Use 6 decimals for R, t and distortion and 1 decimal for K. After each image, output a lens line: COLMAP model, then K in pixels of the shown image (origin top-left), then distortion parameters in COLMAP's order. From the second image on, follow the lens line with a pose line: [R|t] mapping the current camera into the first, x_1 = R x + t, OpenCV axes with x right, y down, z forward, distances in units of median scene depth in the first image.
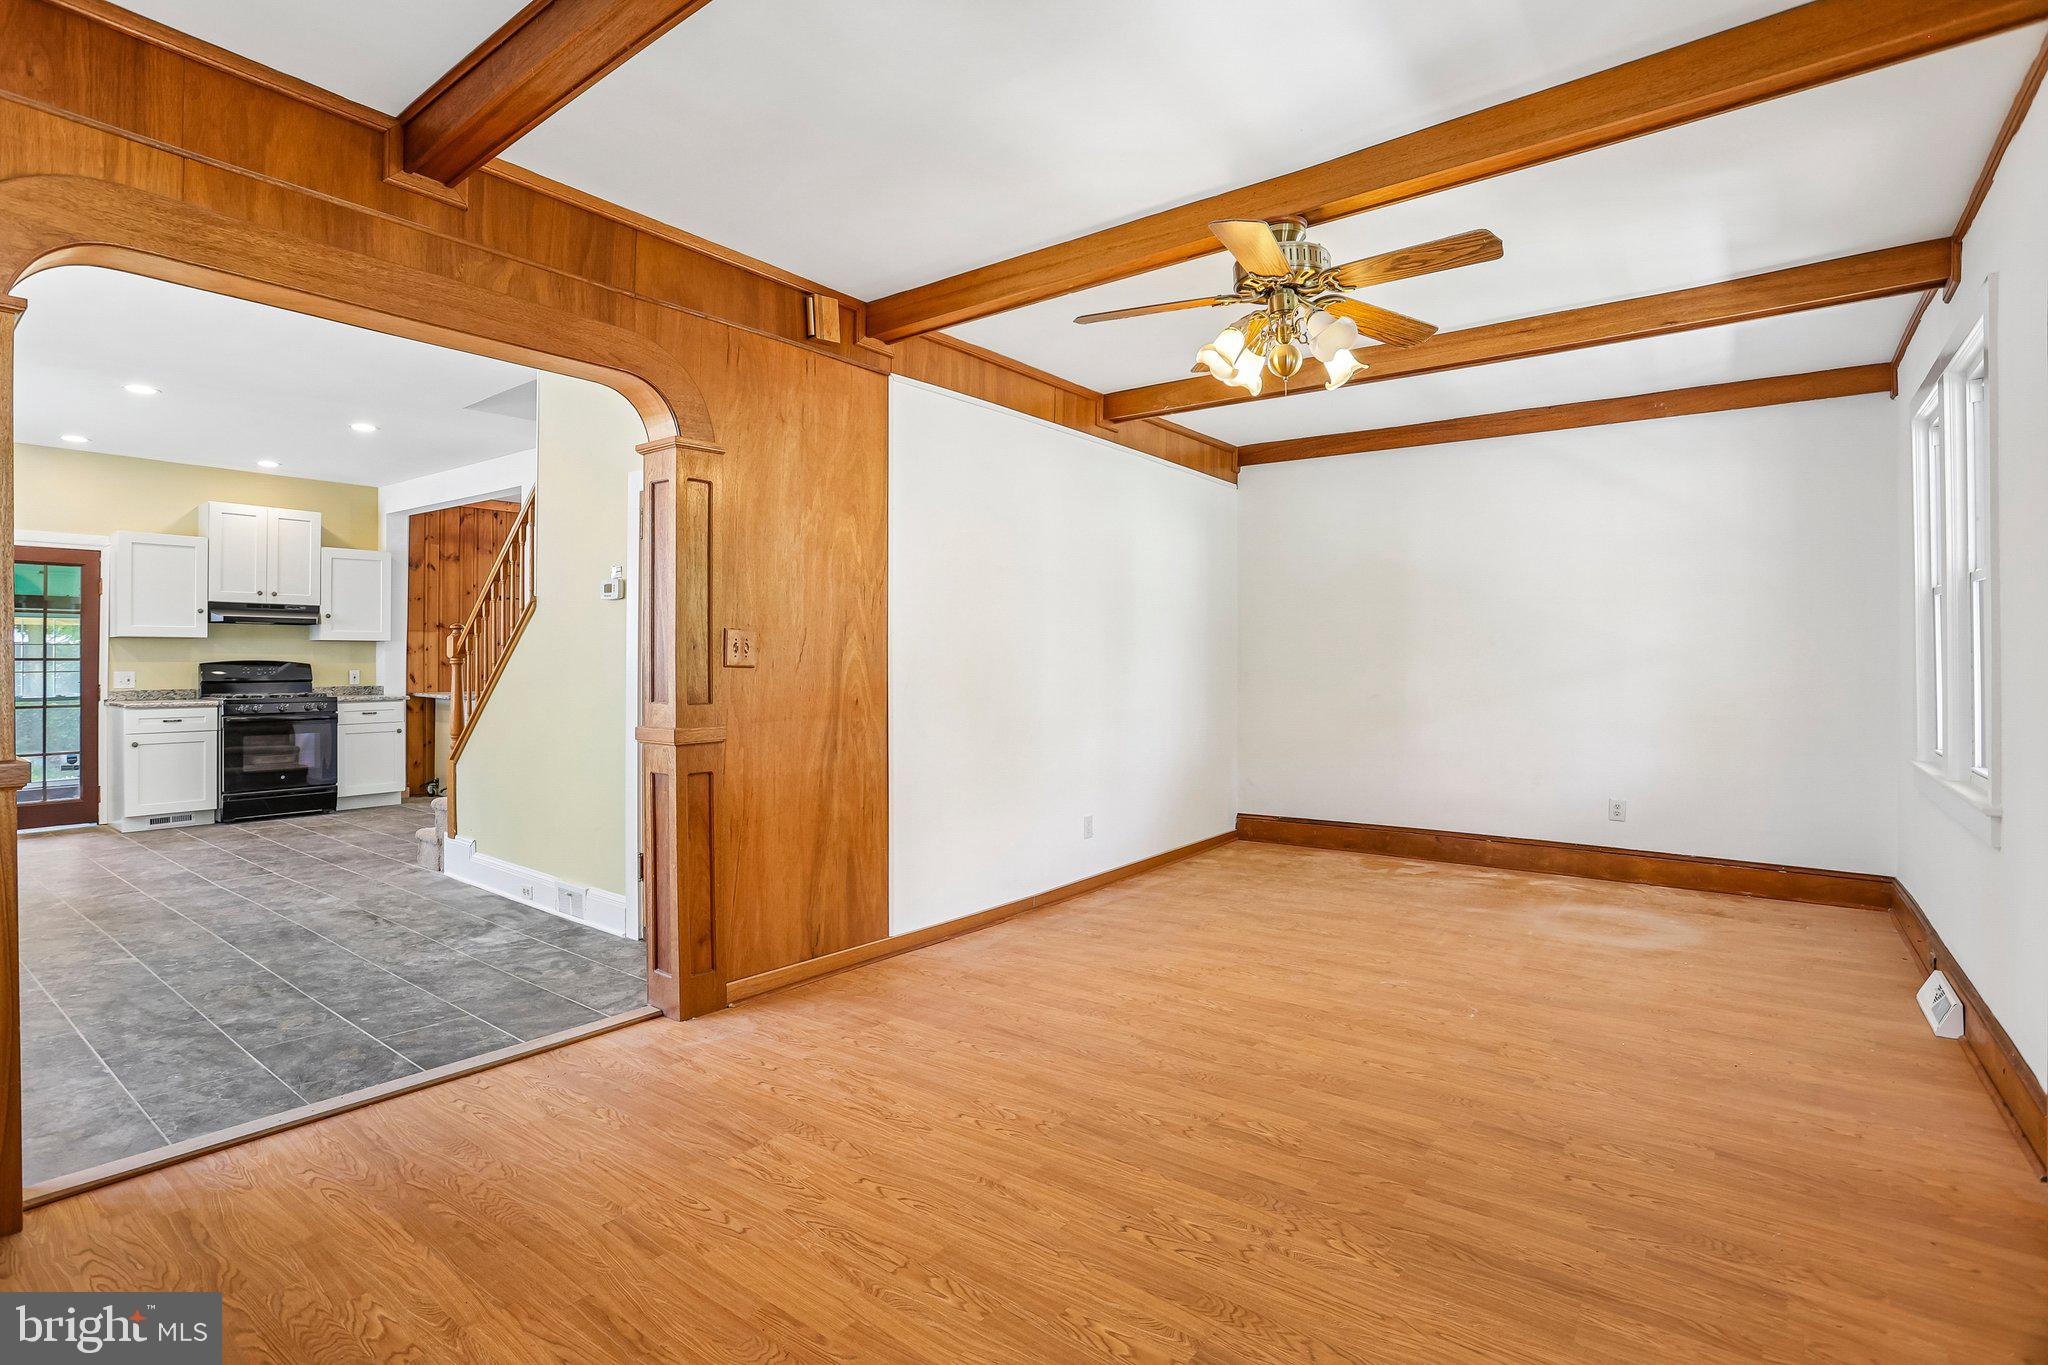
lens RADIAL K [[1004.8, 0, 1003.2], [0, 1004.8, 652.6], [0, 0, 1]] dist [-0.056665, 0.021306]
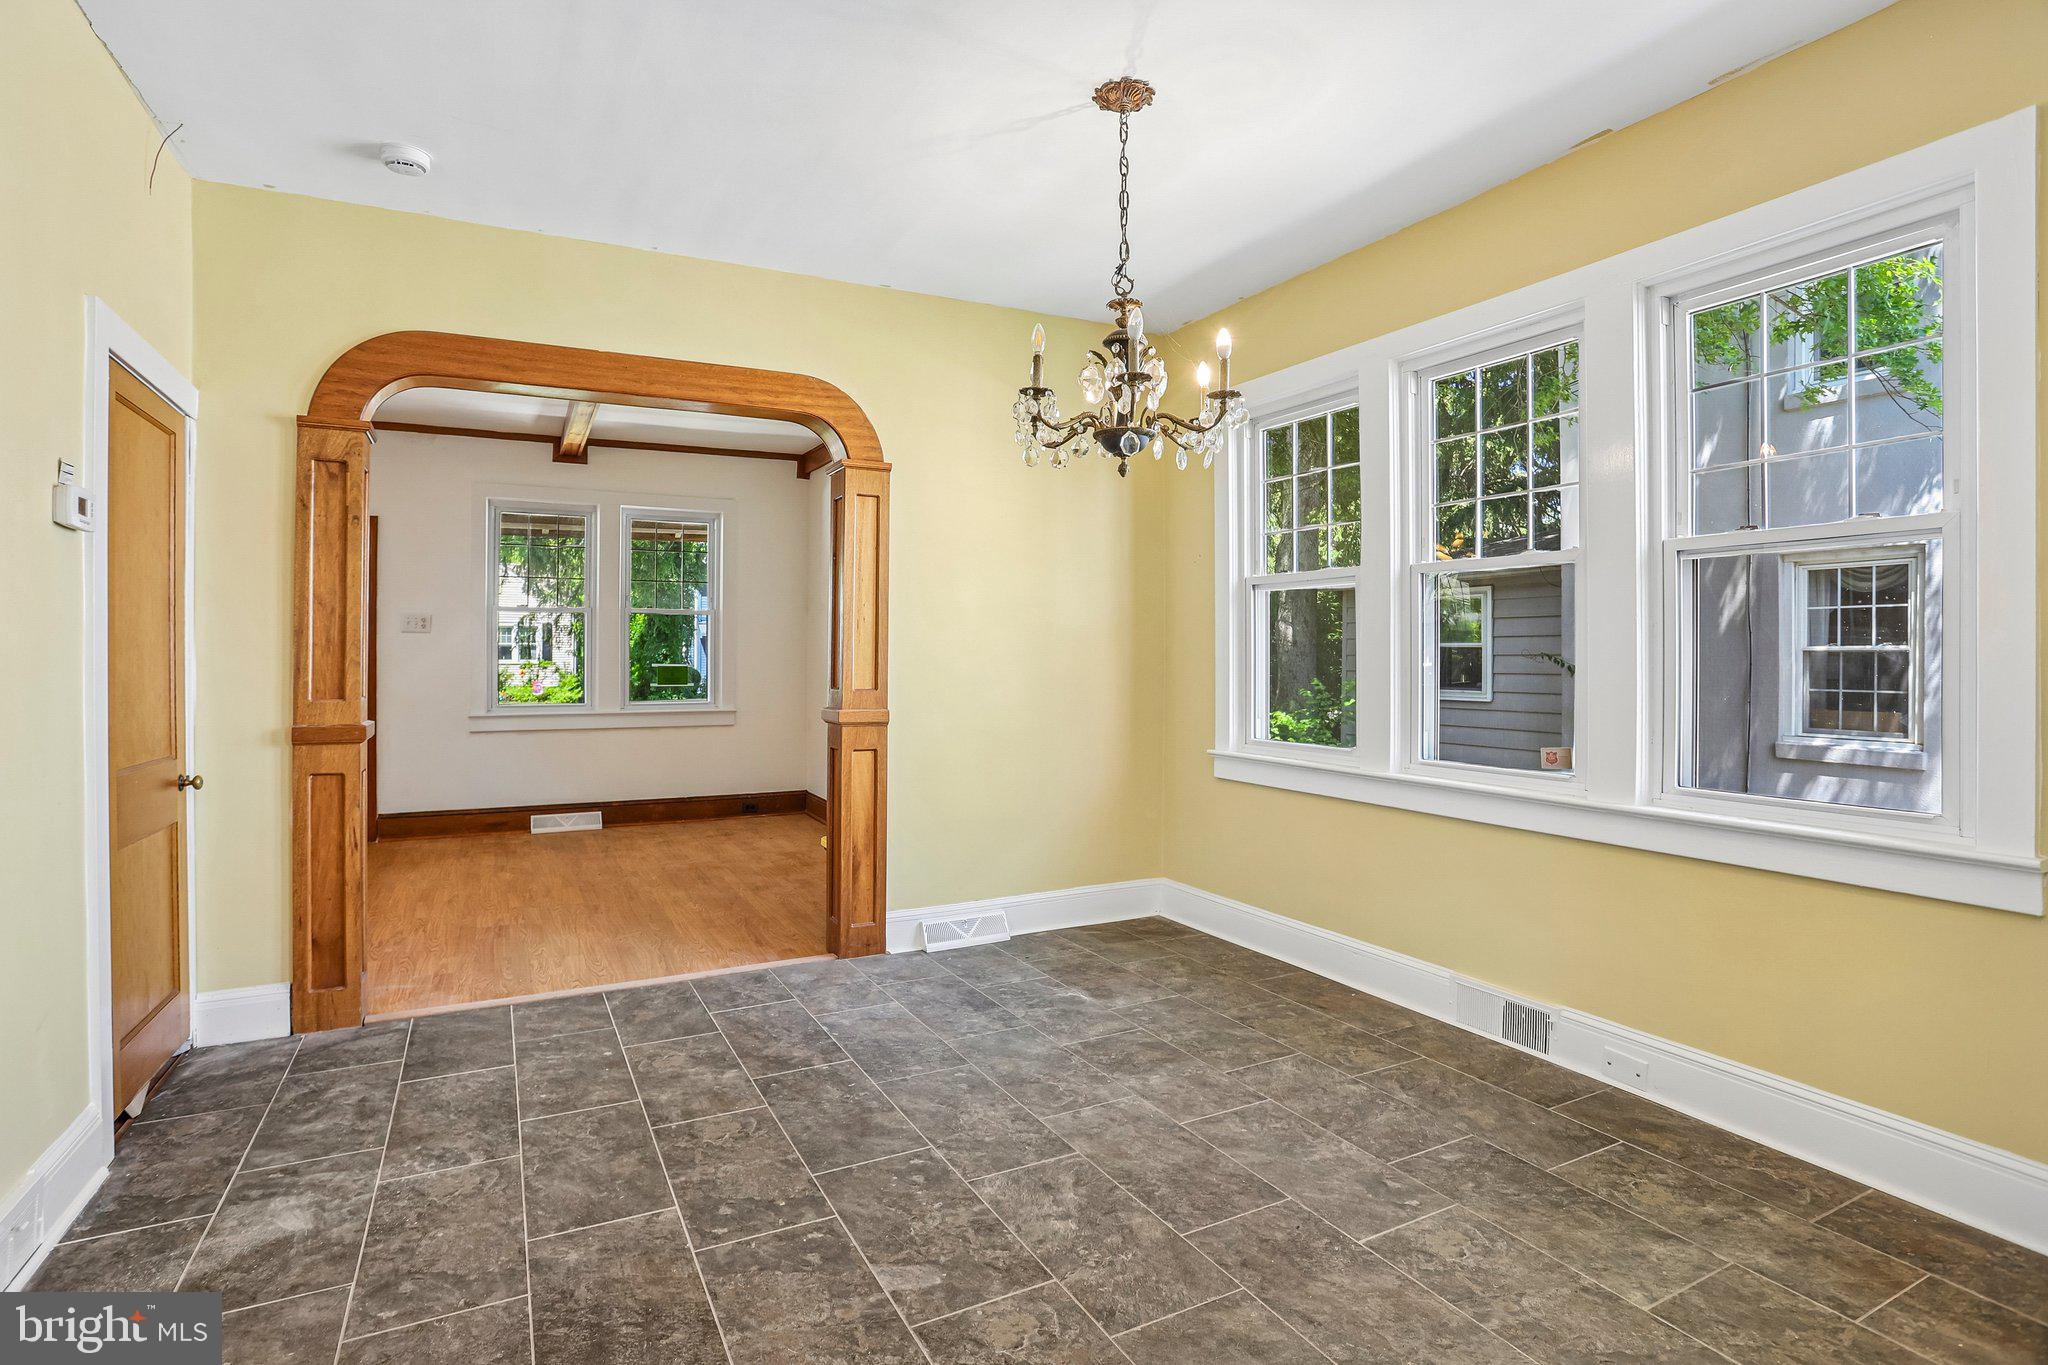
lens RADIAL K [[1004.8, 0, 1012.4], [0, 1004.8, 655.3], [0, 0, 1]] dist [-0.056665, 0.021306]
pose [[-0.912496, -0.000481, 0.409086, -0.644593], [-0.005319, 0.999929, -0.010689, 0.007049], [-0.409051, -0.011929, -0.912433, 0.795043]]
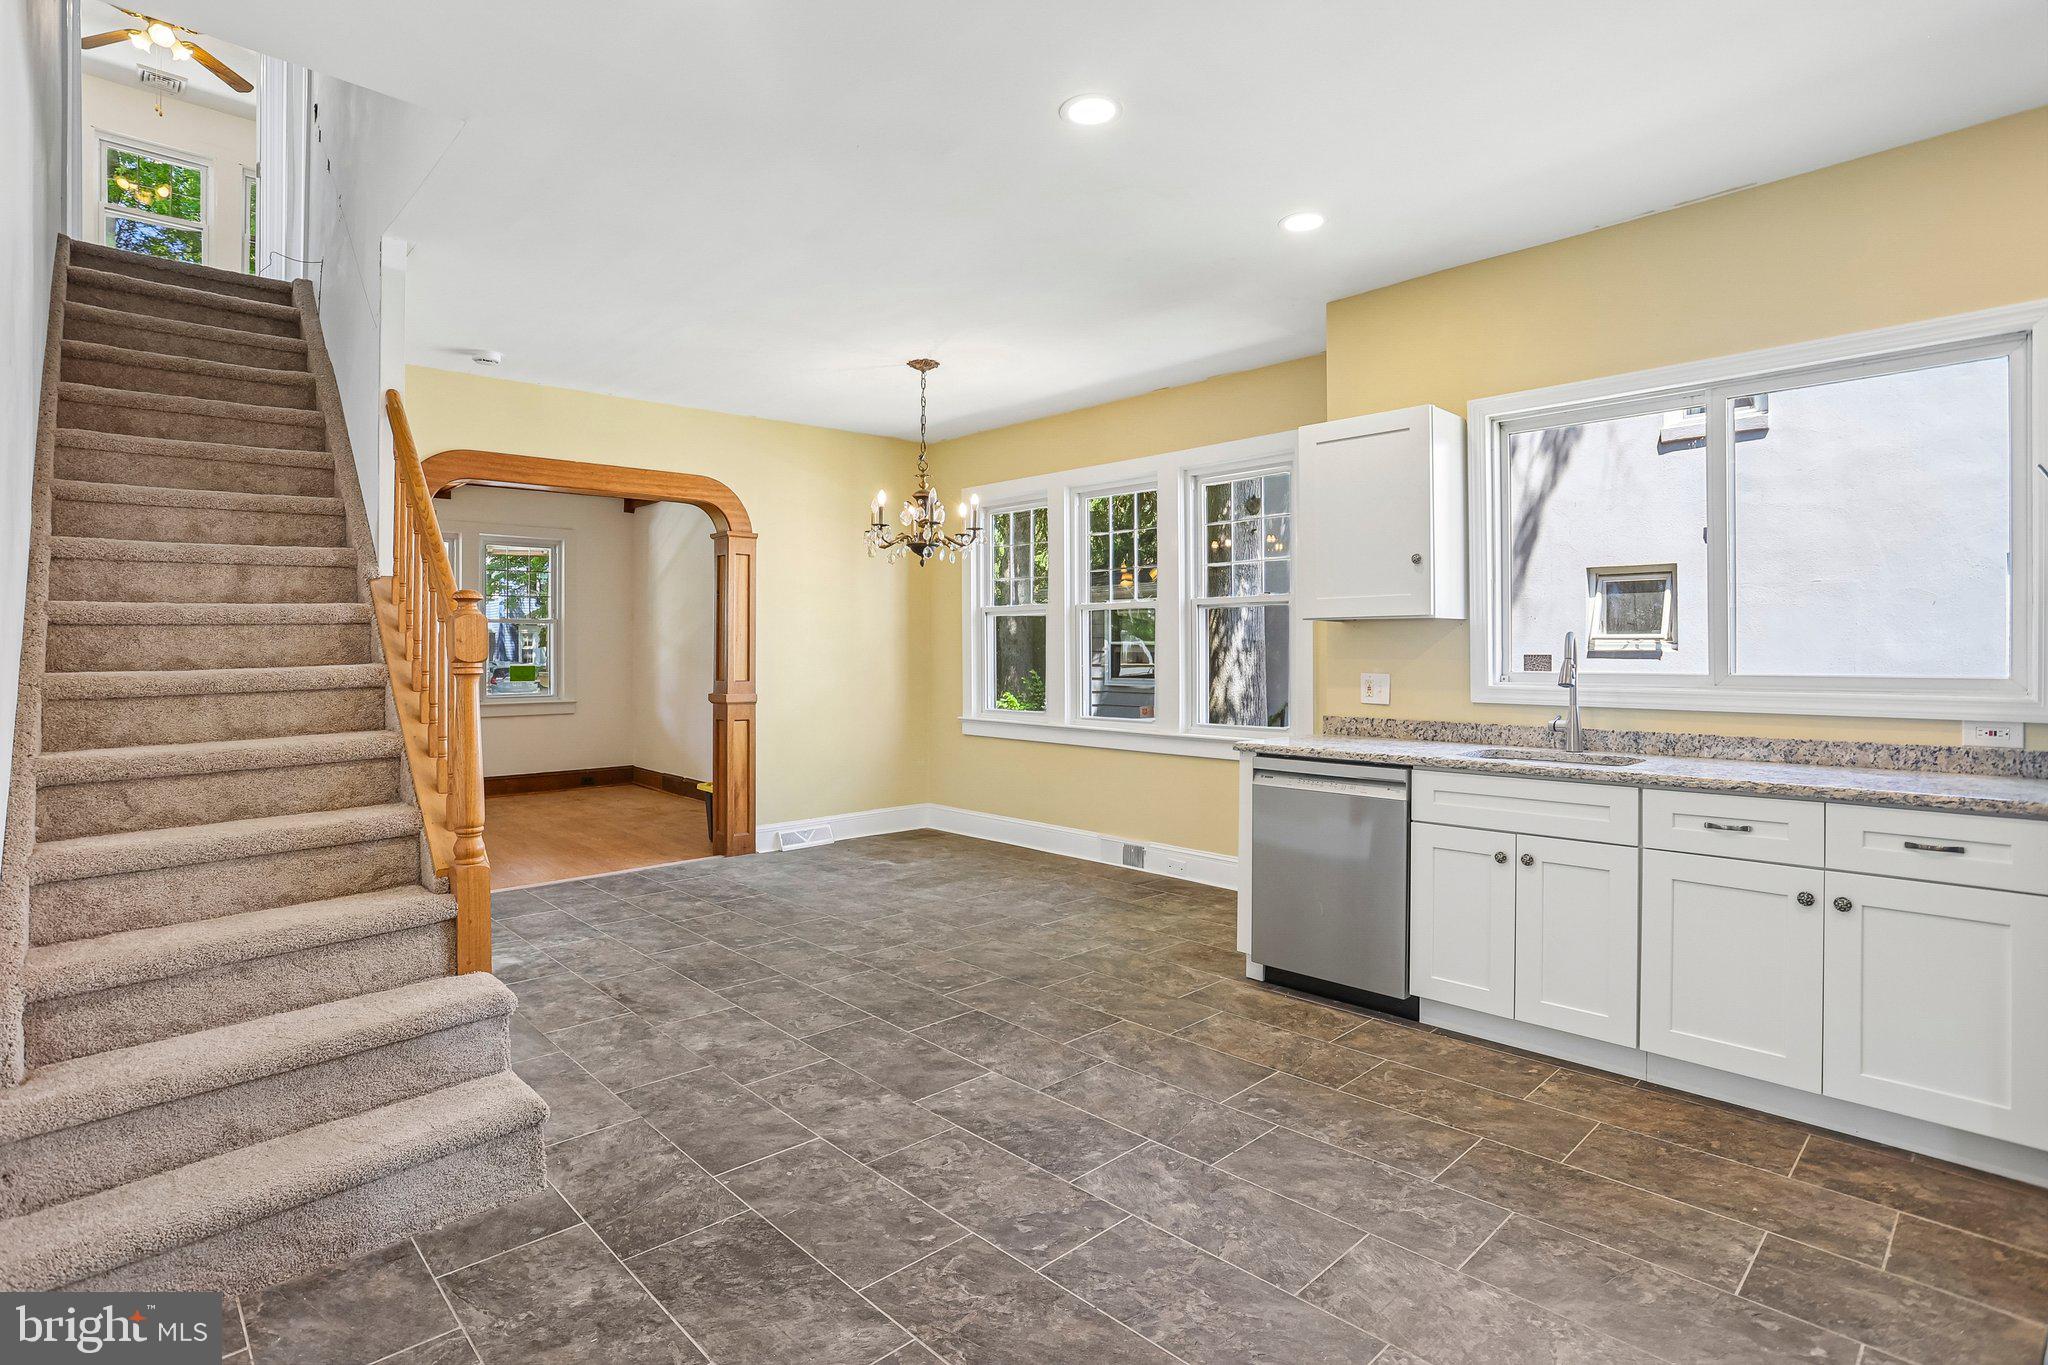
lens RADIAL K [[1004.8, 0, 1002.0], [0, 1004.8, 665.3], [0, 0, 1]] dist [-0.056665, 0.021306]
pose [[-0.987119, 0.001839, 0.159977, -0.699140], [0.002701, 0.999983, 0.005173, 0.003410], [-0.159965, 0.005539, -0.987107, 1.135129]]
